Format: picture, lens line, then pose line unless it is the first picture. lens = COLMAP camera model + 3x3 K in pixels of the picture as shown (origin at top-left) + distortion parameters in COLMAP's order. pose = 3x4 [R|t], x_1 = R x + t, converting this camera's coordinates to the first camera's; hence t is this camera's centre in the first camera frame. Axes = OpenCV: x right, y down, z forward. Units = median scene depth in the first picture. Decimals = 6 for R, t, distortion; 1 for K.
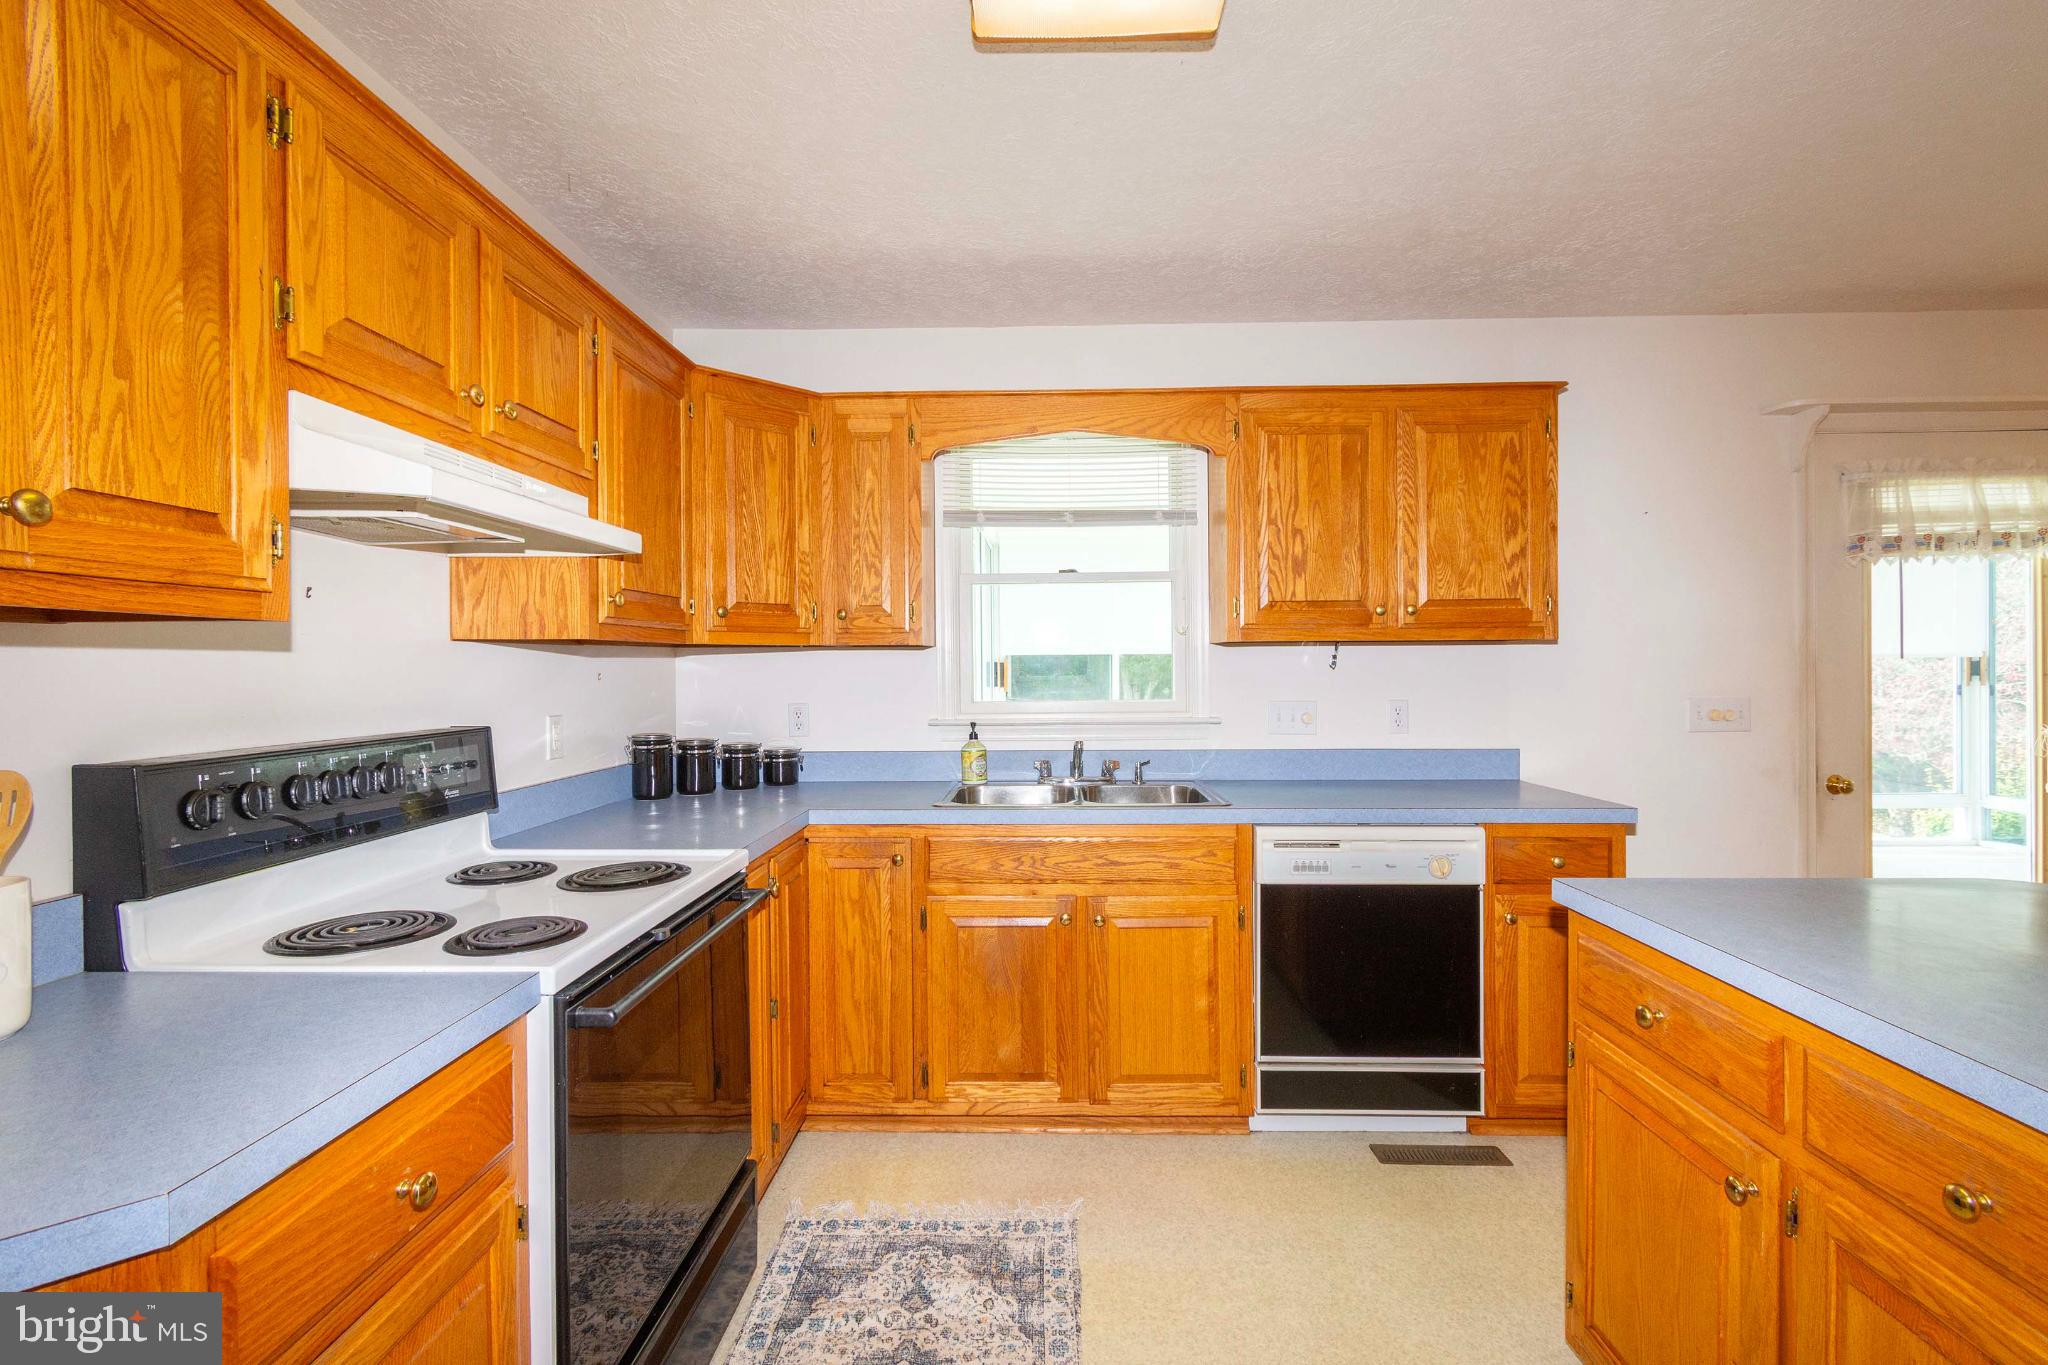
lens RADIAL K [[902.9, 0, 1026.2], [0, 902.9, 669.2], [0, 0, 1]] dist [0.002720, -0.000655]
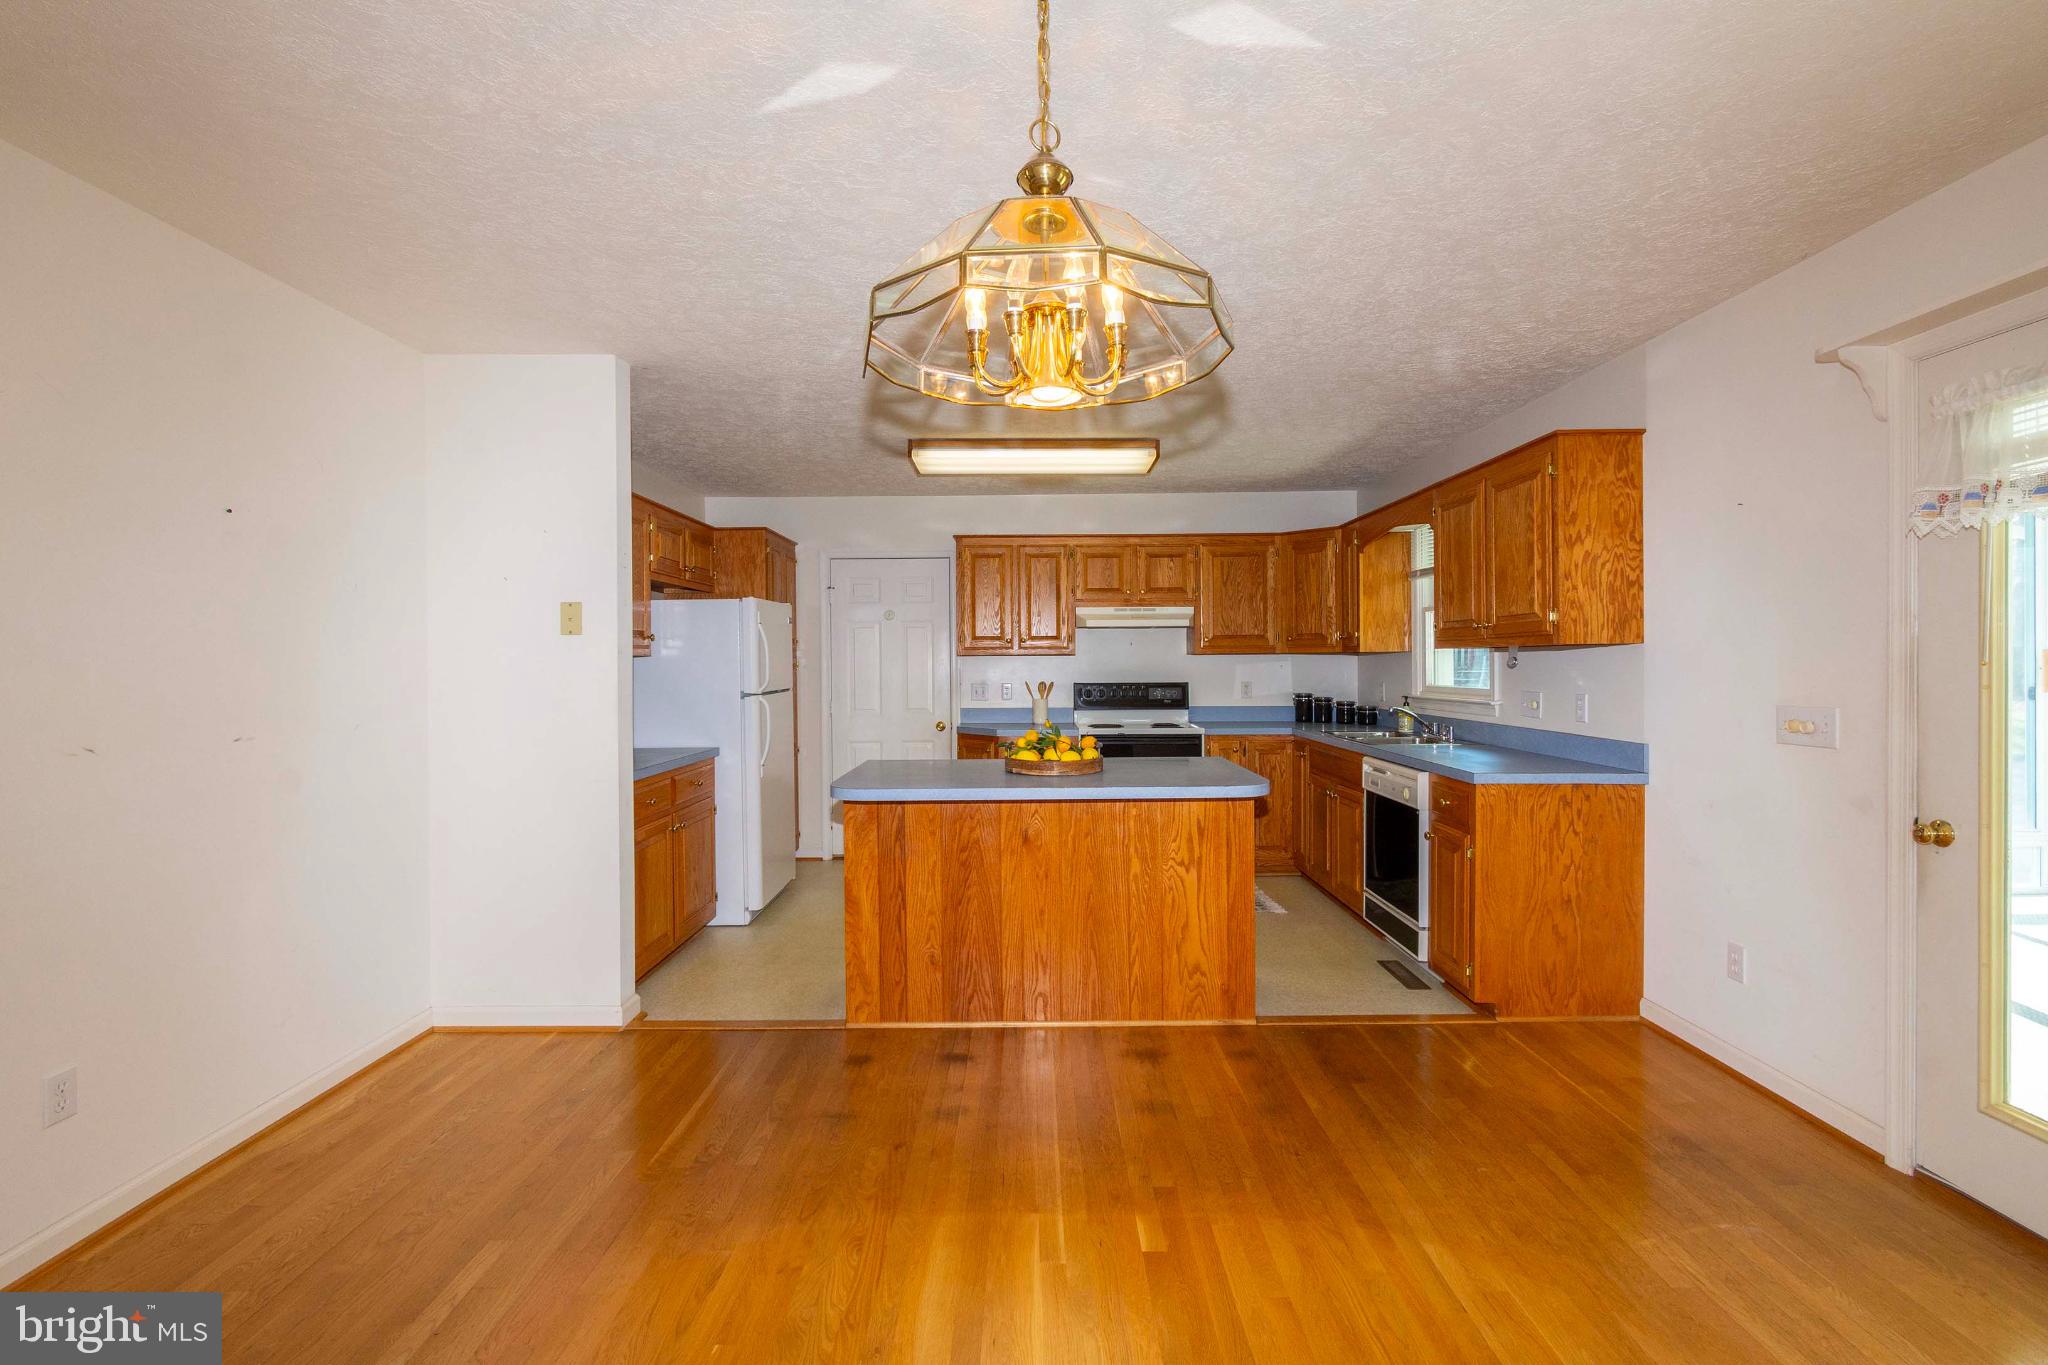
lens RADIAL K [[902.9, 0, 1031.4], [0, 902.9, 671.5], [0, 0, 1]] dist [0.002720, -0.000655]
pose [[0.028705, 0.016557, -0.999451, 1.781578], [0.000570, 0.999862, 0.016580, -0.018062], [0.999588, -0.001046, 0.028692, 0.269023]]
